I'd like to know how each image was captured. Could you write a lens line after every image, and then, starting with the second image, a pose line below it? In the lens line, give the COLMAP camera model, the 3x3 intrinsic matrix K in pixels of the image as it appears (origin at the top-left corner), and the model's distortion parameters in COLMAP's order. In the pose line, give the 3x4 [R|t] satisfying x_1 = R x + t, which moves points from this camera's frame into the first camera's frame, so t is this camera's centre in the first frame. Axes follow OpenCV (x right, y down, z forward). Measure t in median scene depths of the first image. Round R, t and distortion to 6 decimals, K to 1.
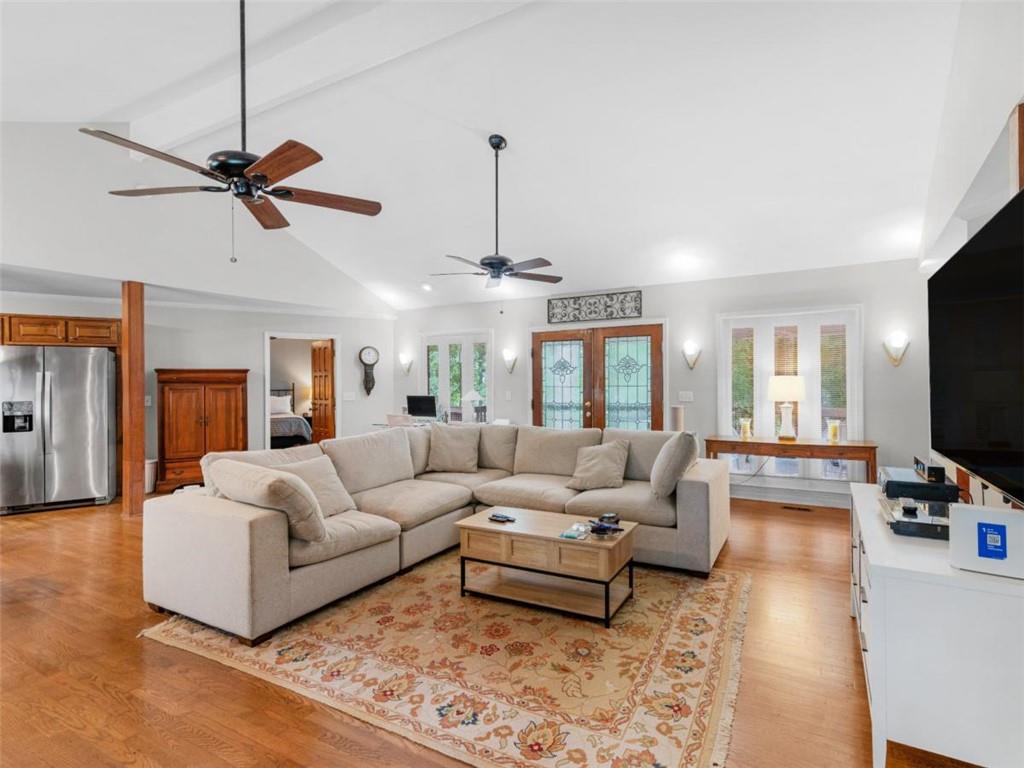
lens RADIAL K [[516.1, 0, 506.0], [0, 516.1, 382.8], [0, 0, 1]] dist [0.019881, -0.000643]
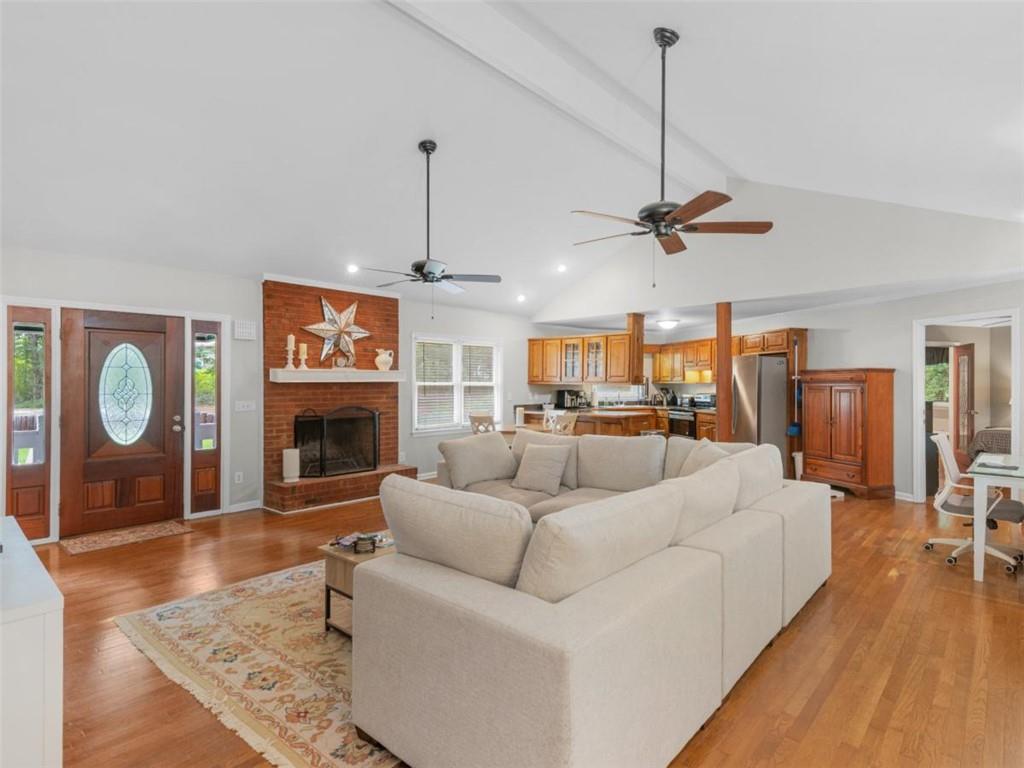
lens RADIAL K [[516.1, 0, 510.5], [0, 516.1, 386.2], [0, 0, 1]] dist [0.019881, -0.000643]
pose [[-0.200671, 0.010258, -0.979605, 1.059304], [0.006015, 0.999939, 0.009239, 0.017110], [0.979640, -0.004038, -0.200721, 1.522435]]
